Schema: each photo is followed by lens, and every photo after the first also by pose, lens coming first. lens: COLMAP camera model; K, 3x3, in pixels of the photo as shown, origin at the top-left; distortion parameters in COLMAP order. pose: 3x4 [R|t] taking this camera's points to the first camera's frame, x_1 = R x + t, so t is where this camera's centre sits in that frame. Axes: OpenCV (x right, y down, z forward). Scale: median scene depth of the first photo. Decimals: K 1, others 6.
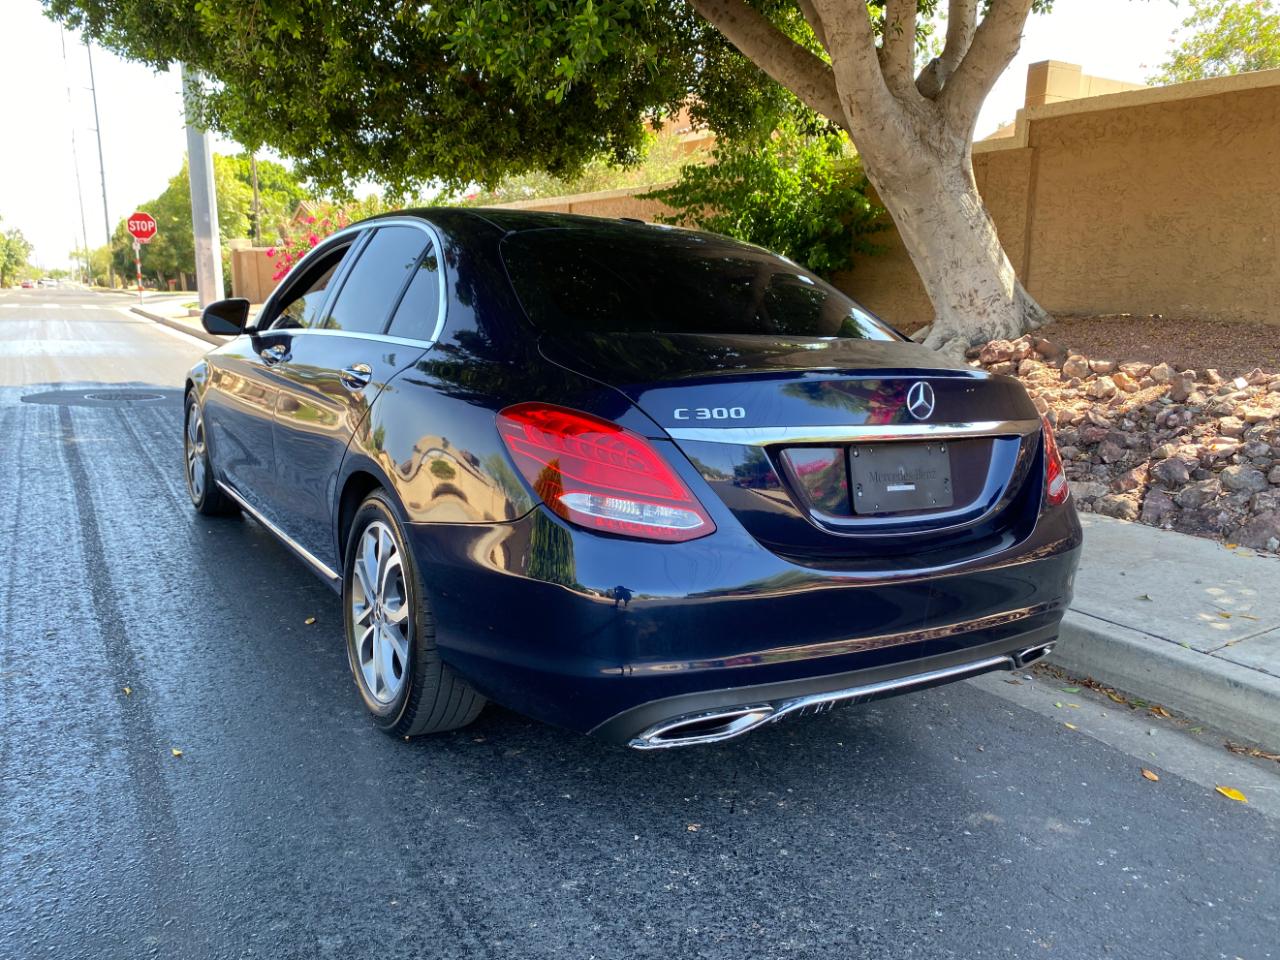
lens RADIAL K [[976.5, 0, 636.8], [0, 976.5, 480.9], [0, 0, 1]] dist [0.012446, -0.000637]
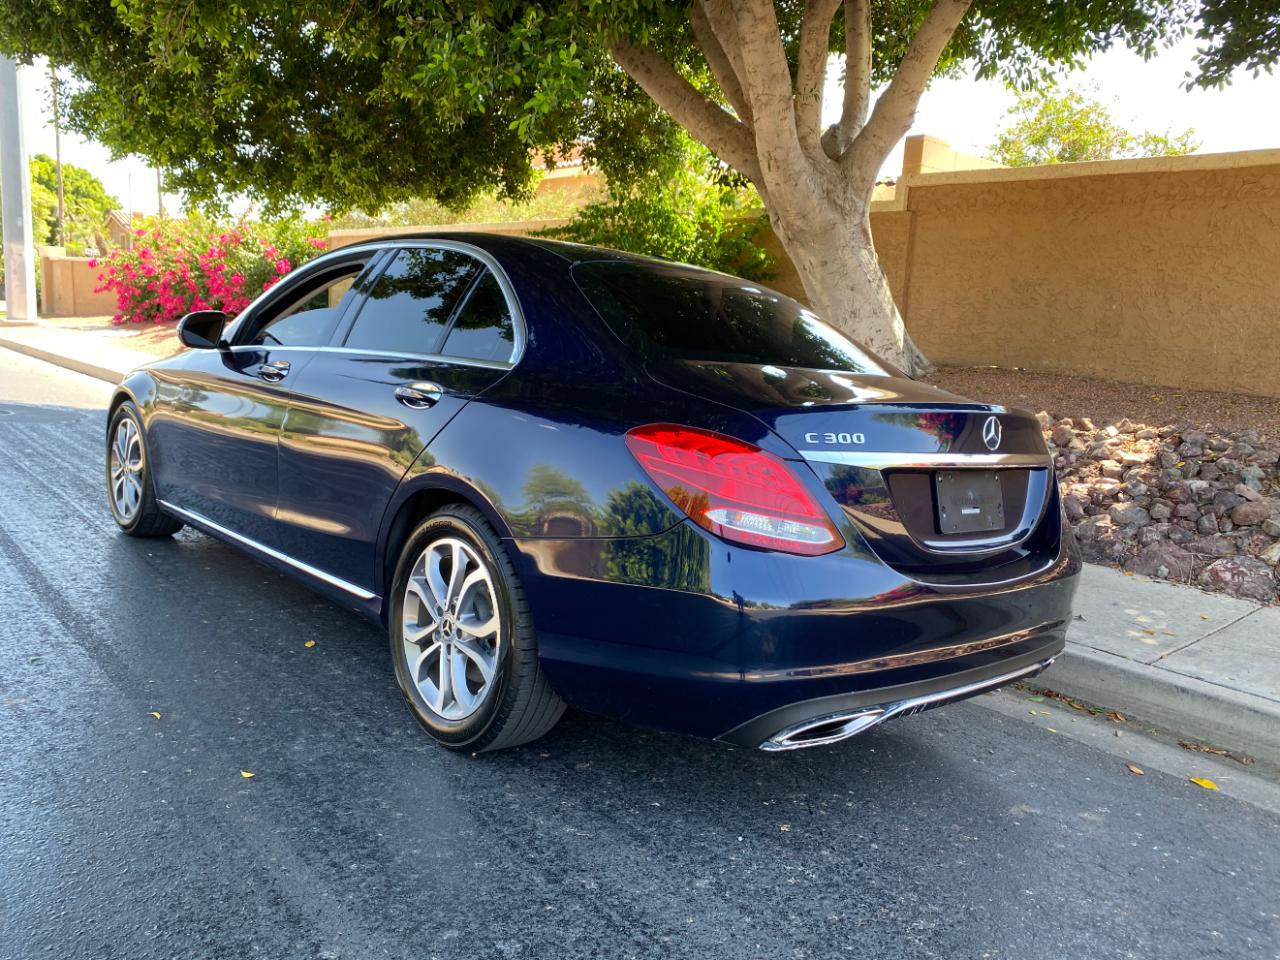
lens RADIAL K [[969.7, 0, 642.5], [0, 969.7, 484.6], [0, 0, 1]] dist [0.013049, -0.002457]
pose [[0.984378, 0.020529, 0.174865, -0.086444], [-0.014917, 0.999333, -0.033342, 0.005791], [-0.175433, 0.030213, 0.984028, -0.006870]]
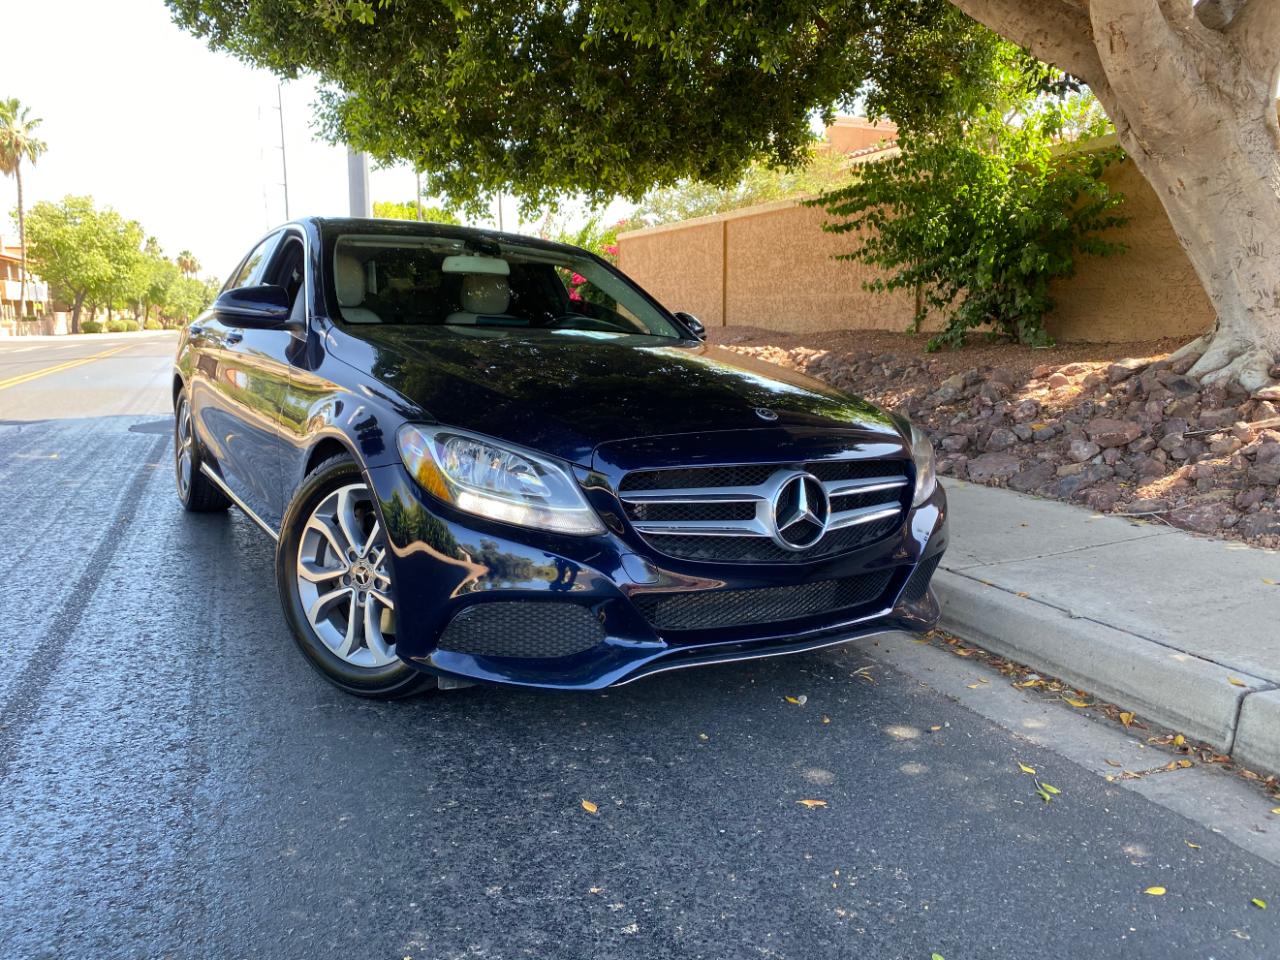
lens RADIAL K [[986.8, 0, 635.6], [0, 986.8, 473.4], [0, 0, 1]] dist [0.008020, -0.003611]
pose [[0.988441, 0.014140, -0.150948, -0.017965], [-0.021076, 0.998789, -0.044450, -0.011939], [0.150137, 0.047117, 0.987542, 0.201391]]
